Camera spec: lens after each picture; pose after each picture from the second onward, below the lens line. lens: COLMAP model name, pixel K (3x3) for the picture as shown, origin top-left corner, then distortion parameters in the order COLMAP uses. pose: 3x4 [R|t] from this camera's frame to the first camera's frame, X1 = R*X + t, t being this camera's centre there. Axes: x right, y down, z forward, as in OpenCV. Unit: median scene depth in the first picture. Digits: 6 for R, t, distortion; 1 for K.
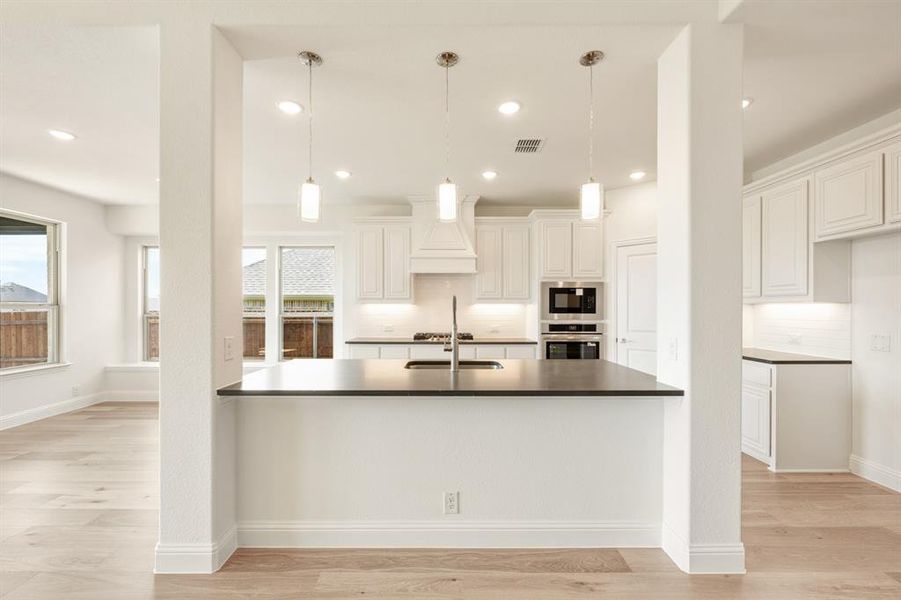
lens RADIAL K [[369.4, 0, 448.7], [0, 369.4, 308.8], [0, 0, 1]] dist [-0.000159, -0.000492]
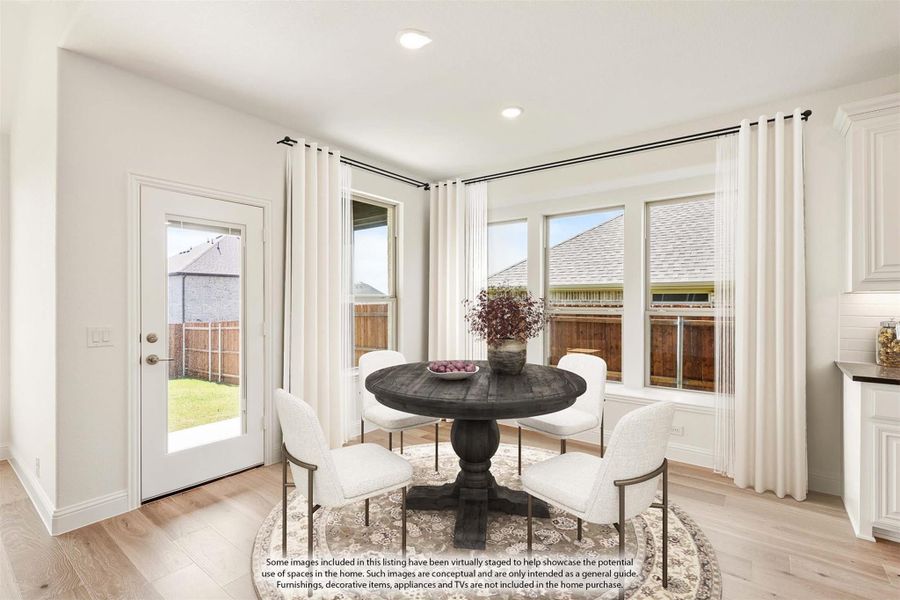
lens RADIAL K [[416.0, 0, 445.5], [0, 416.0, 302.3], [0, 0, 1]] dist [-0.001942, 0.002157]
pose [[0.784606, 0.003076, -0.619987, -0.287493], [-0.002214, 0.999995, 0.002158, -0.000875], [0.619990, -0.000320, 0.784609, 0.239895]]
